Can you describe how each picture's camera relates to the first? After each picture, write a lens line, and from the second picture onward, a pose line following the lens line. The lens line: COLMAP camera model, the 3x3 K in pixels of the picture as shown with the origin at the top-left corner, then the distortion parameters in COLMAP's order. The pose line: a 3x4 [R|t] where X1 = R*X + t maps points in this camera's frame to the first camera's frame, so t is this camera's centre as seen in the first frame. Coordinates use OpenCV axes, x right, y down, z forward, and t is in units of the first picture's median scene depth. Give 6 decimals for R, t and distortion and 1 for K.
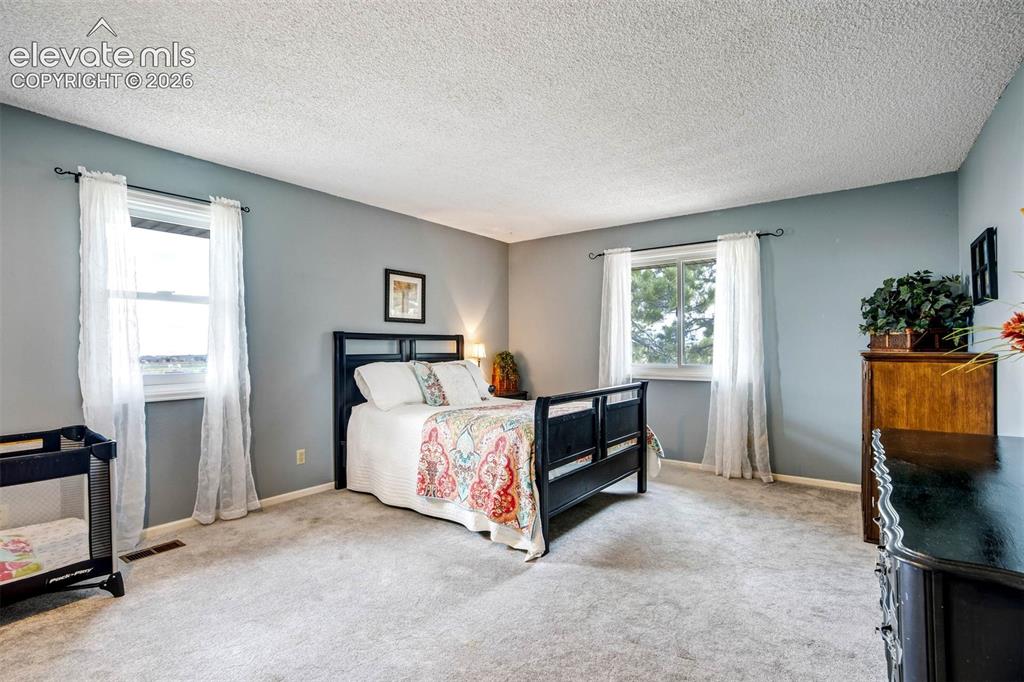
lens RADIAL K [[479.2, 0, 504.3], [0, 479.2, 342.1], [0, 0, 1]] dist [-0.053994, 0.025869]
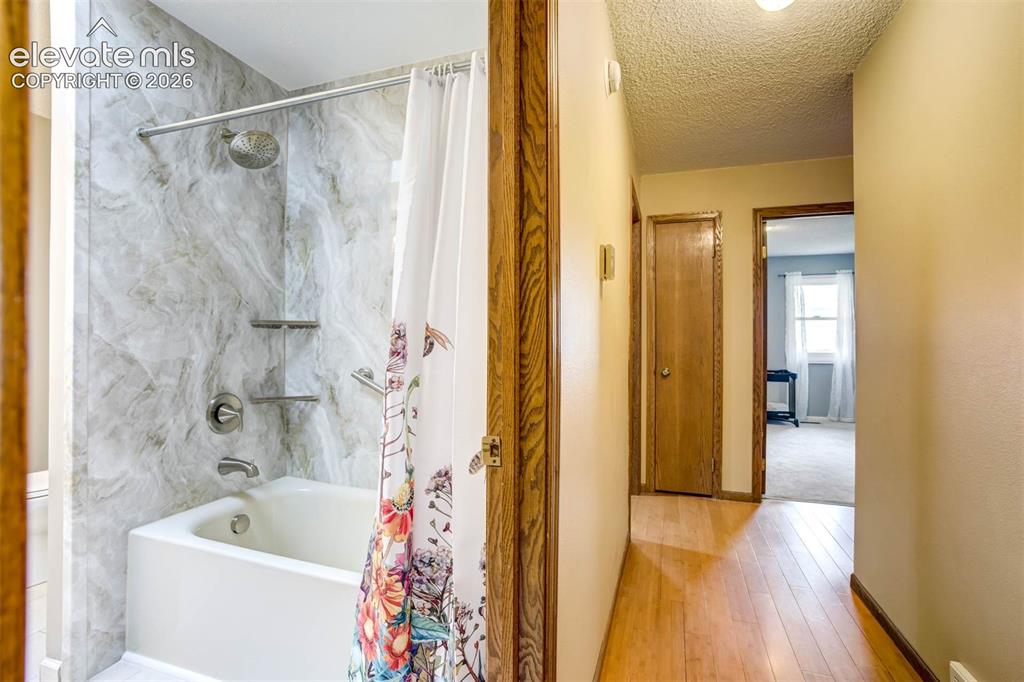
lens RADIAL K [[479.2, 0, 504.3], [0, 479.2, 342.1], [0, 0, 1]] dist [-0.053994, 0.025869]
pose [[0.320875, 0.005386, -0.947106, 0.922185], [-0.001100, 0.999985, 0.005314, 0.008736], [0.947121, -0.000663, 0.320877, -1.132378]]
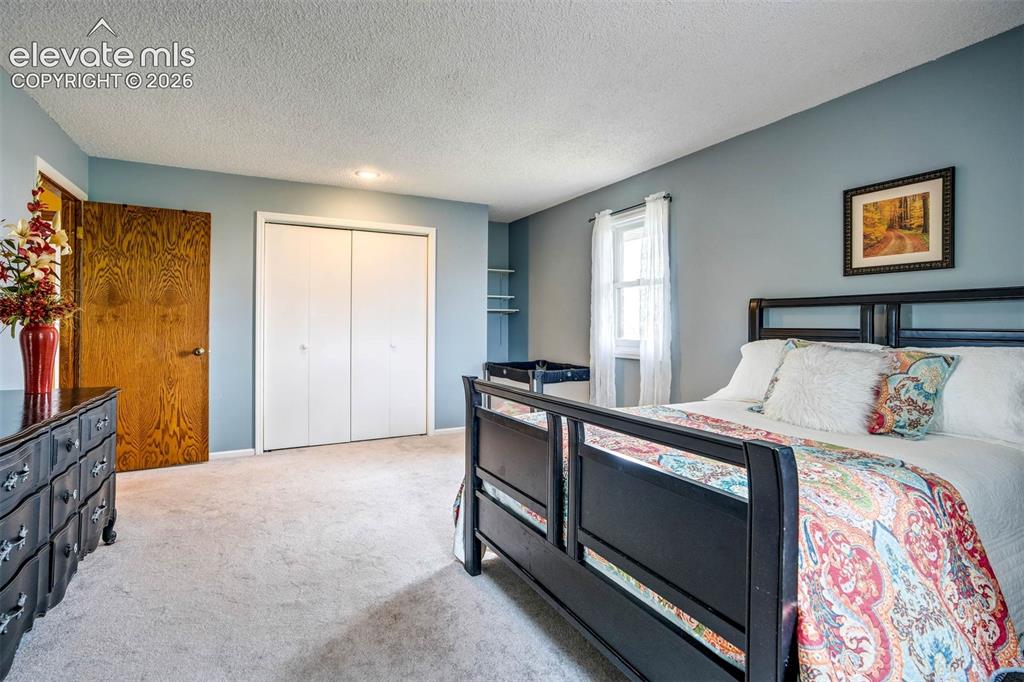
lens RADIAL K [[479.2, 0, 504.3], [0, 479.2, 342.1], [0, 0, 1]] dist [-0.053994, 0.025869]
pose [[-0.414336, 0.030834, -0.909601, 0.686446], [0.004471, 0.999483, 0.031844, 0.028543], [0.910113, 0.009128, -0.414260, 1.197197]]
